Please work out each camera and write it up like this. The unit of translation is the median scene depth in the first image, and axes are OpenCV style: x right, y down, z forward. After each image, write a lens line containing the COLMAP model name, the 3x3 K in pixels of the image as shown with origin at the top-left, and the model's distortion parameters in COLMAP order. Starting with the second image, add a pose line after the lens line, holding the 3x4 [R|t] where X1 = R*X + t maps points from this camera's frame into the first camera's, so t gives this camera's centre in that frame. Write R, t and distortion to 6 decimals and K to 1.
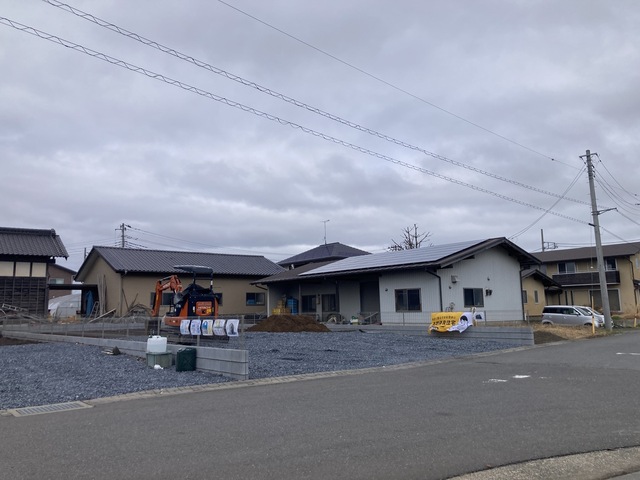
lens RADIAL K [[526.3, 0, 320.0], [0, 526.3, 240.0], [0, 0, 1]] dist [0.049987, -0.009596]
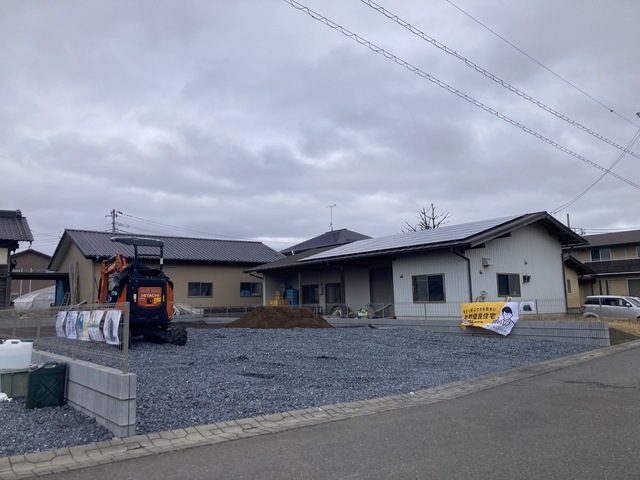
lens RADIAL K [[526.3, 0, 320.0], [0, 526.3, 240.0], [0, 0, 1]] dist [0.049987, -0.009596]
pose [[0.999830, -0.004700, -0.017807, 0.012884], [0.004917, 0.999914, 0.012164, 0.026352], [0.017748, -0.012249, 0.999767, 0.167866]]
